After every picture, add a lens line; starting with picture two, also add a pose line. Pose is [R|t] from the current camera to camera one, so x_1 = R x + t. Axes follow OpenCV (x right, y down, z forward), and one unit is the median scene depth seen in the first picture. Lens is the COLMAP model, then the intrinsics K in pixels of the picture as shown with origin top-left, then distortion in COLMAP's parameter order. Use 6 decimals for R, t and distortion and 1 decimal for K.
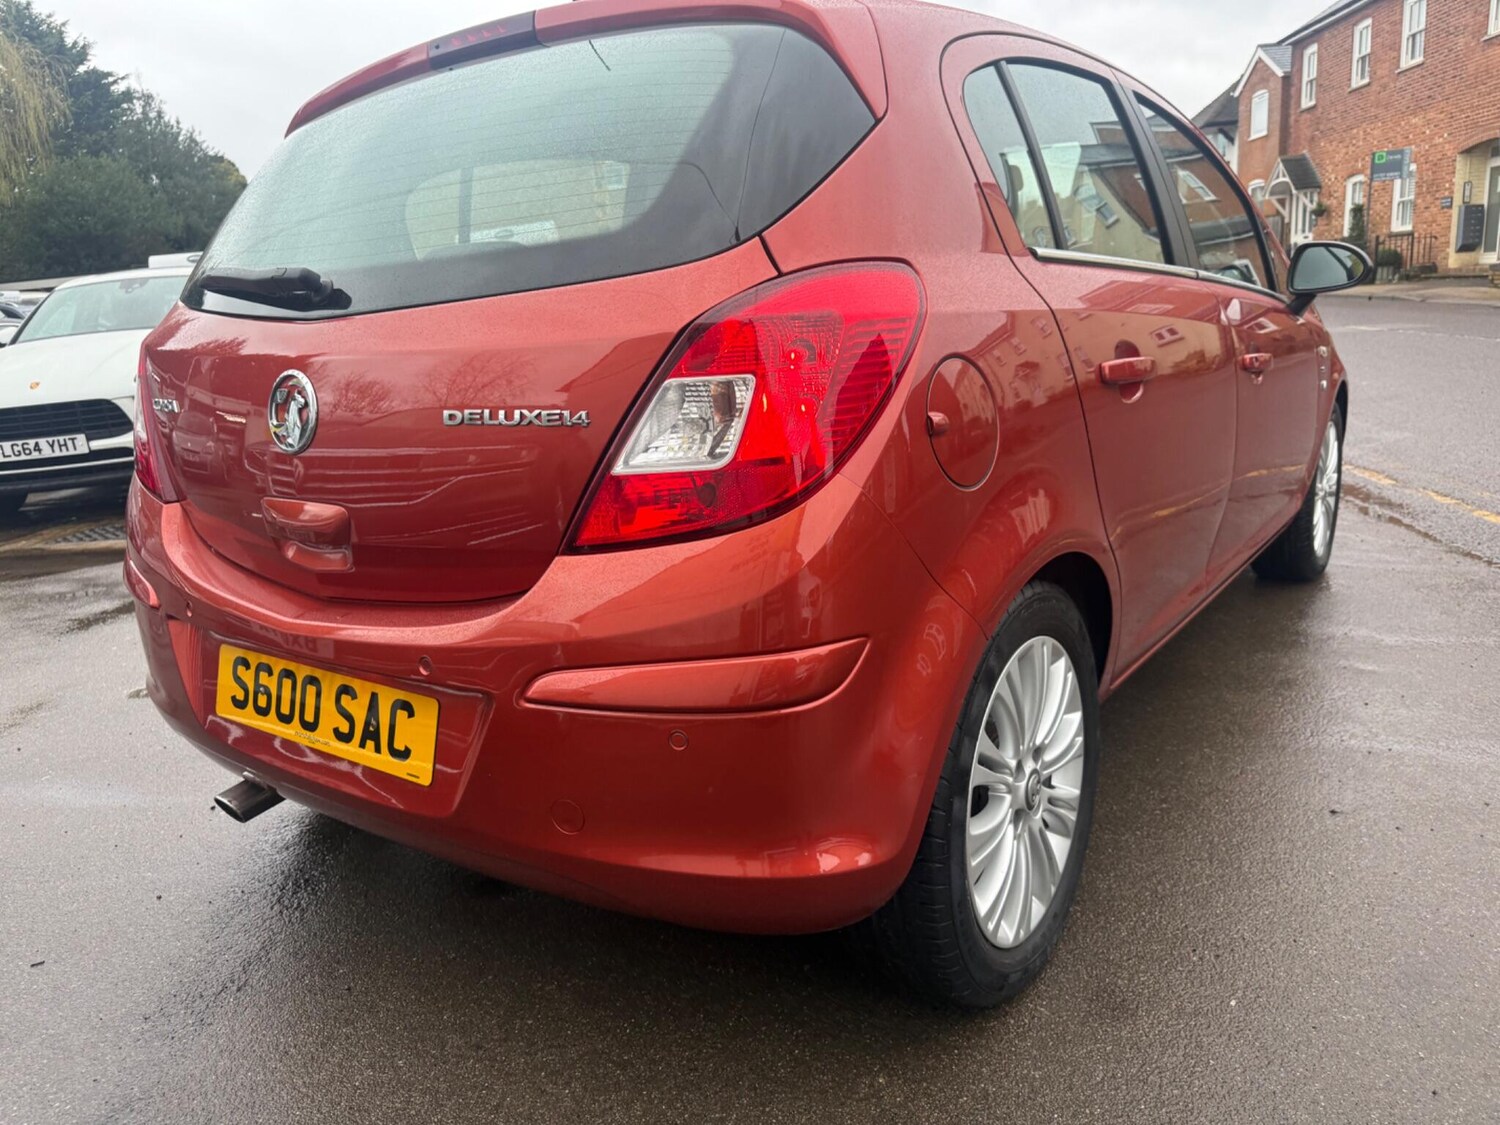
lens RADIAL K [[1071.4, 0, 751.6], [0, 1071.4, 572.0], [0, 0, 1]] dist [0.034664, -0.037192]
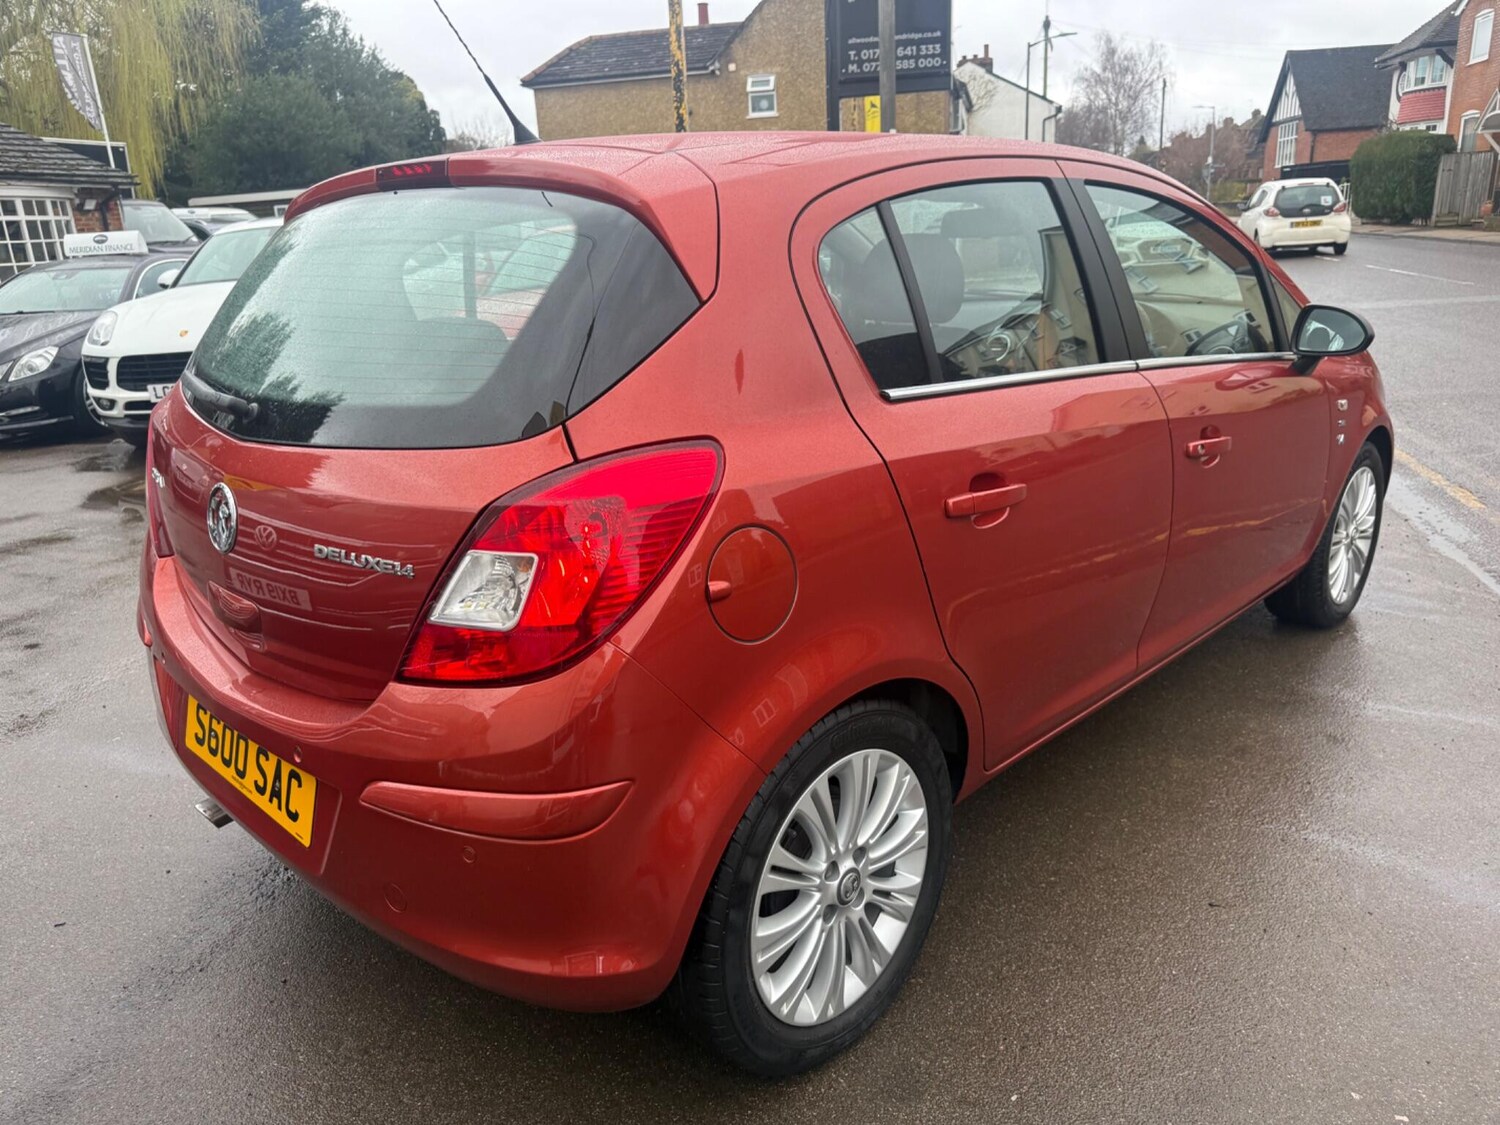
lens RADIAL K [[1071.4, 0, 759.8], [0, 1071.4, 562.5], [0, 0, 1]] dist [0.034664, -0.037192]
pose [[0.989537, 0.065326, -0.128646, 0.251339], [-0.056924, 0.996064, 0.067948, -0.172699], [0.132578, -0.059914, 0.989360, -0.074715]]
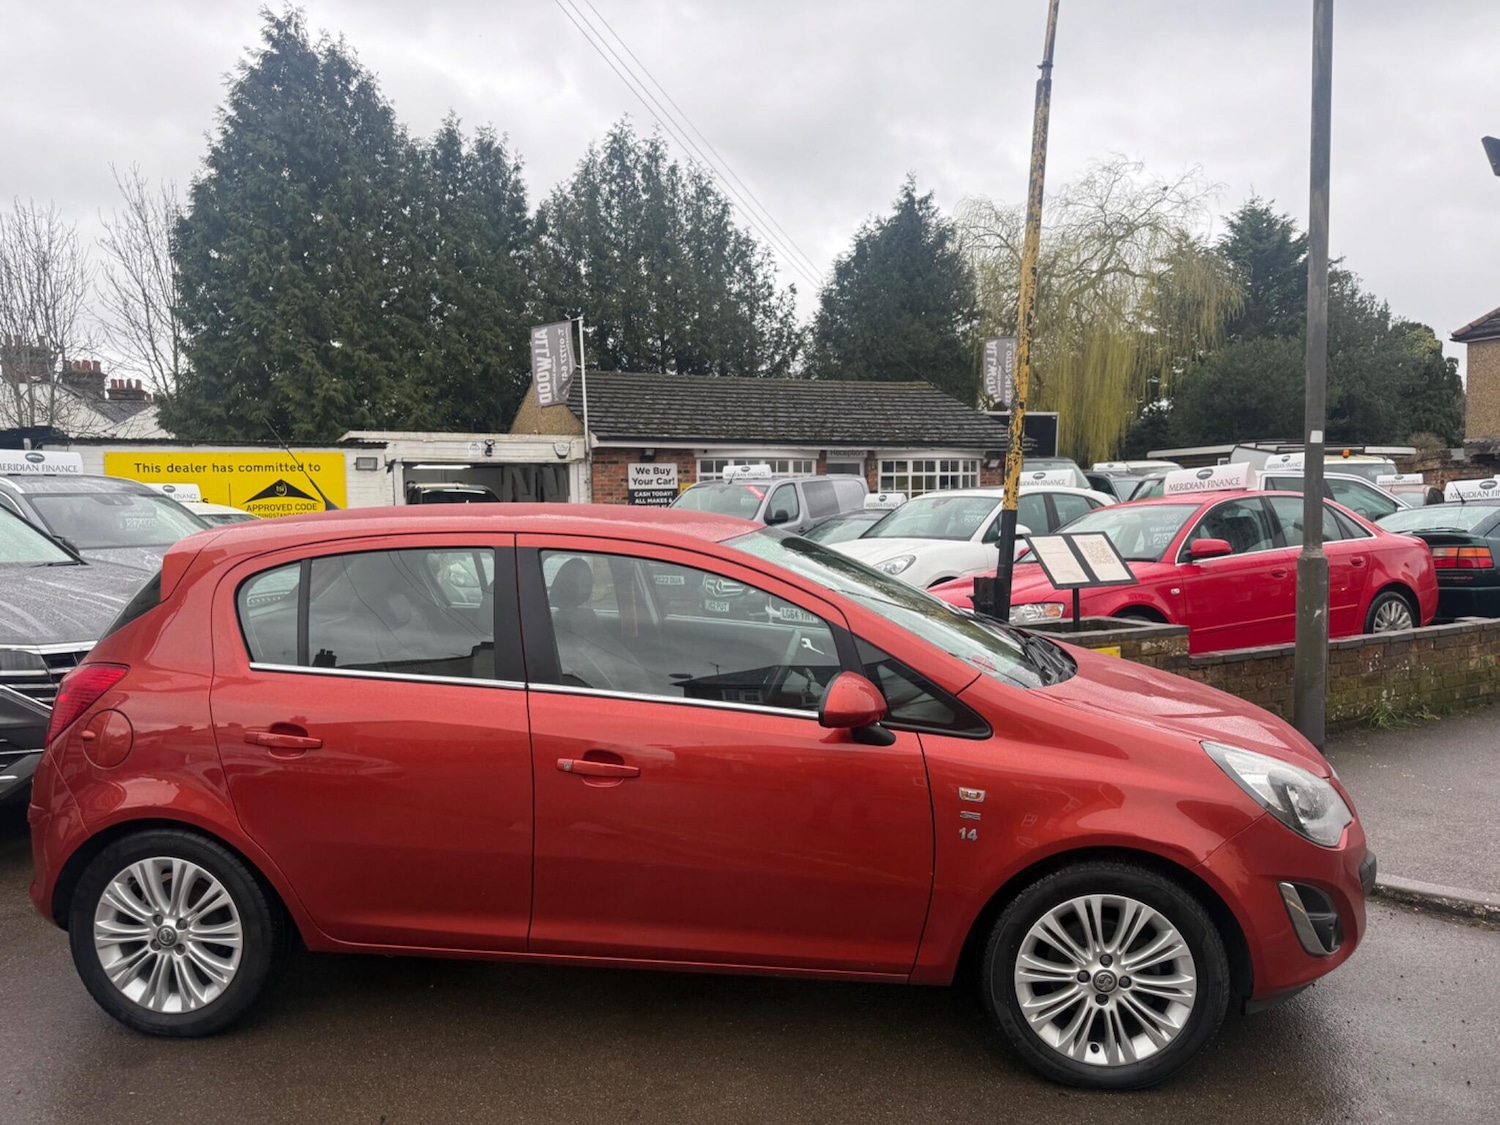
lens RADIAL K [[1071.4, 0, 749.7], [0, 1071.4, 565.7], [0, 0, 1]] dist [0.034664, -0.037192]
pose [[0.485124, 0.119206, -0.866282, 2.048933], [-0.233375, 0.972382, 0.003114, -0.602983], [0.842728, 0.200658, 0.499546, 0.669721]]
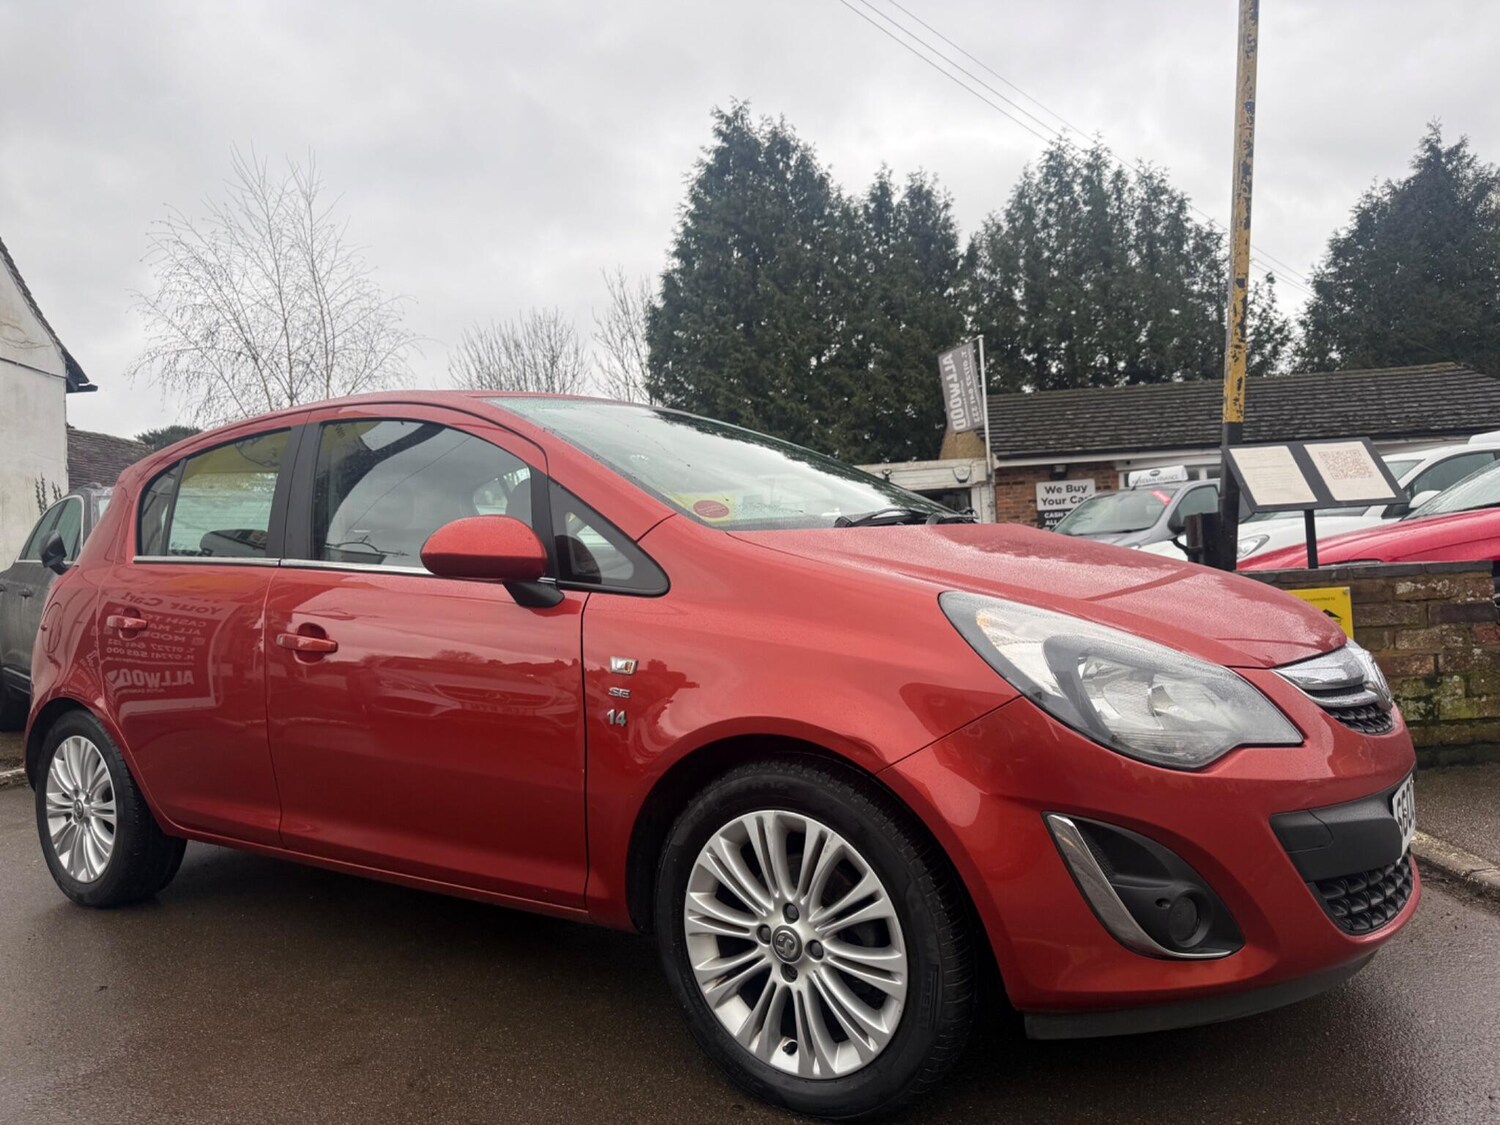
lens RADIAL K [[1071.4, 0, 736.9], [0, 1071.4, 570.7], [0, 0, 1]] dist [0.034664, -0.037192]
pose [[0.012343, 0.062003, -0.998000, 2.041576], [-0.190237, 0.979992, 0.058532, -0.543471], [0.981661, 0.189134, 0.023891, 1.834975]]
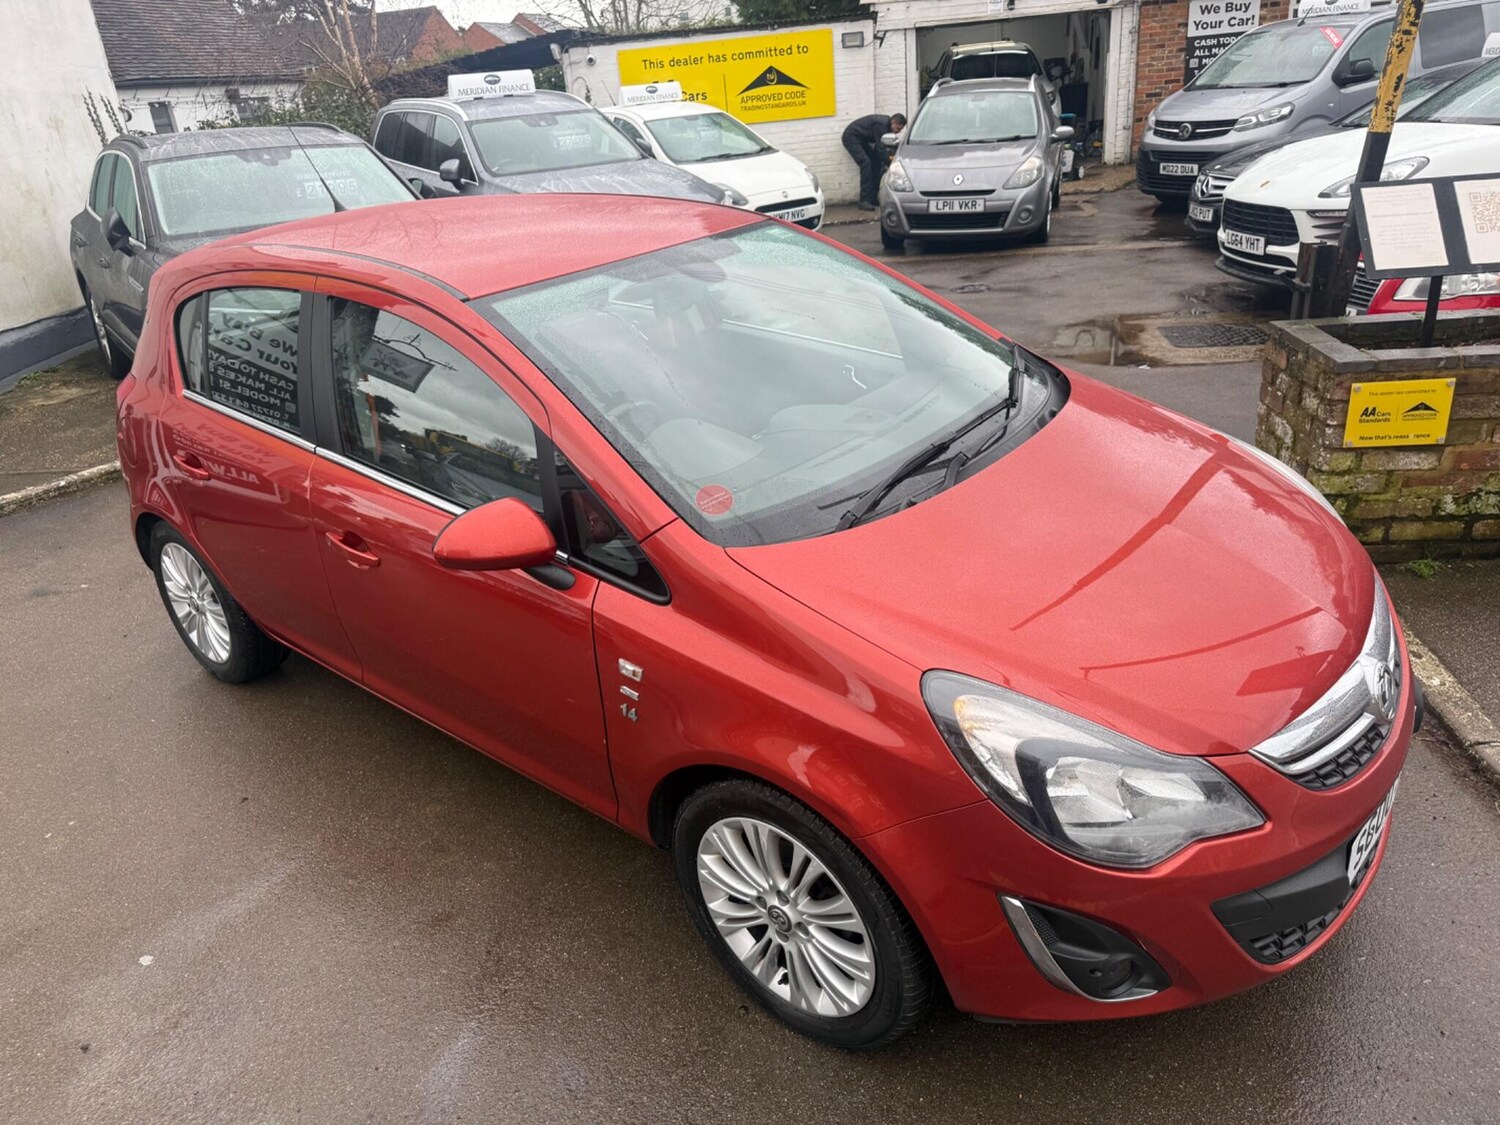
lens RADIAL K [[1071.4, 0, 738.6], [0, 1071.4, 562.2], [0, 0, 1]] dist [0.034664, -0.037192]
pose [[-0.078749, 0.484654, -0.871154, 1.892619], [-0.153541, 0.857544, 0.490962, -1.062685], [0.984999, 0.172421, 0.006884, 1.852075]]
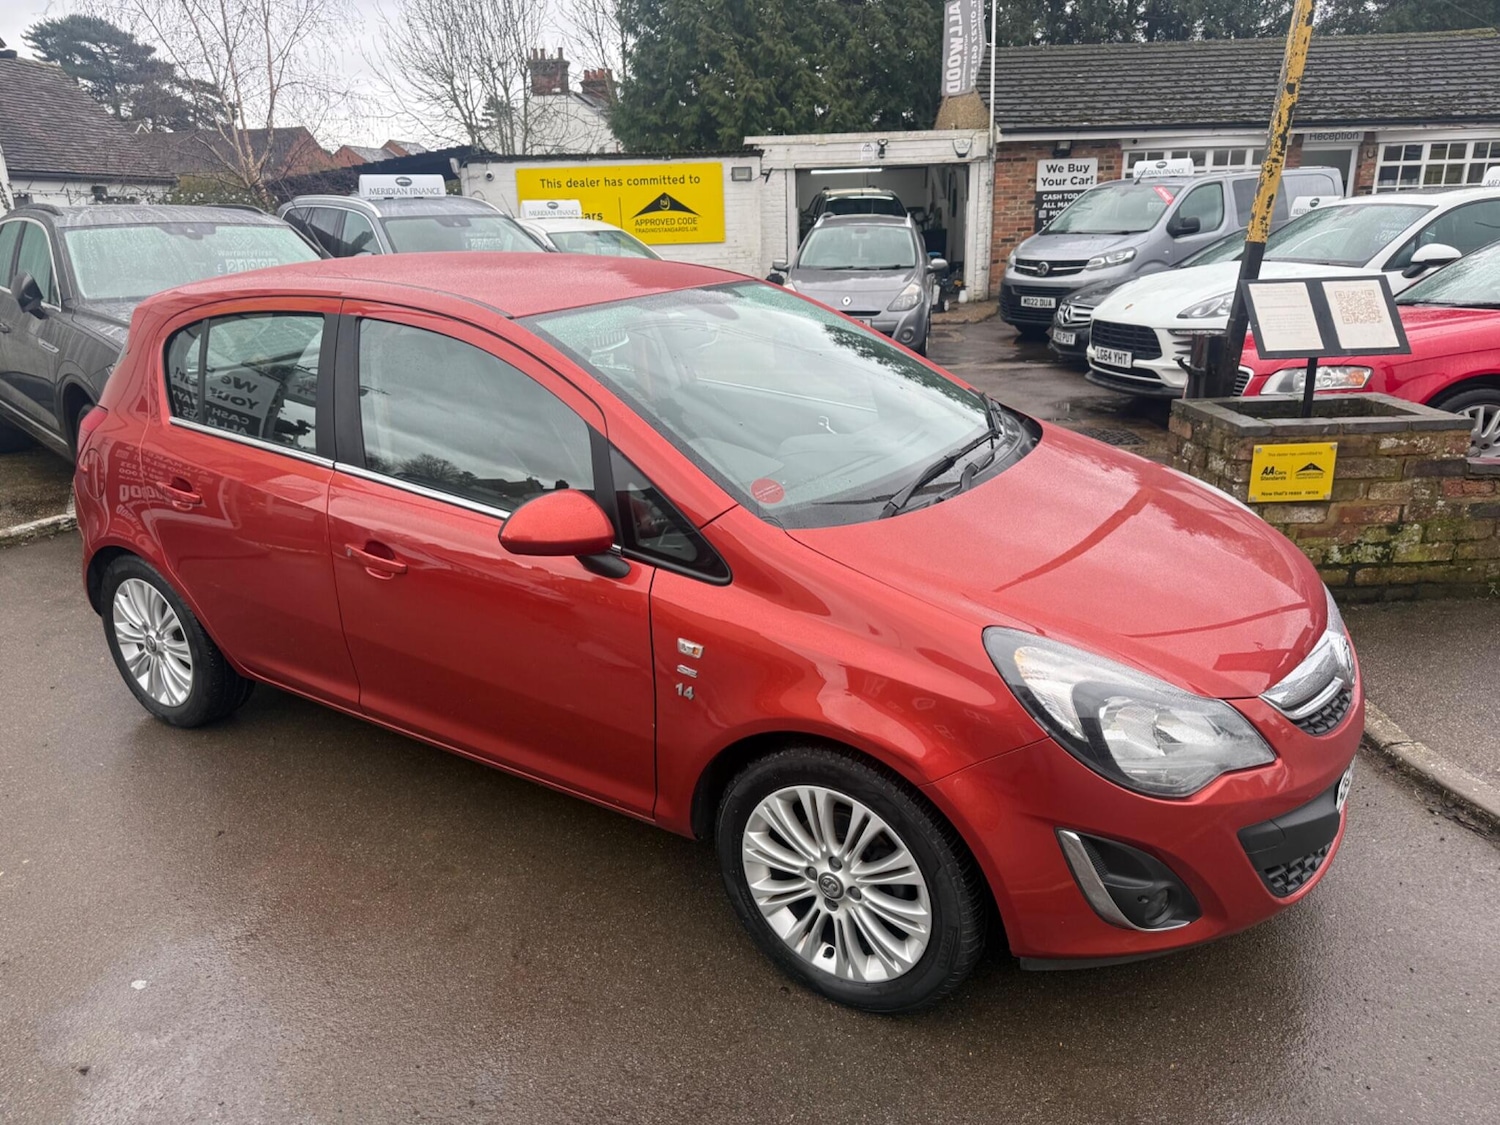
lens RADIAL K [[1071.4, 0, 751.3], [0, 1071.4, 564.2], [0, 0, 1]] dist [0.034664, -0.037192]
pose [[0.048786, 0.381994, -0.922876, 2.049845], [-0.218393, 0.905698, 0.363339, -0.919361], [0.974641, 0.183824, 0.127610, 1.653590]]
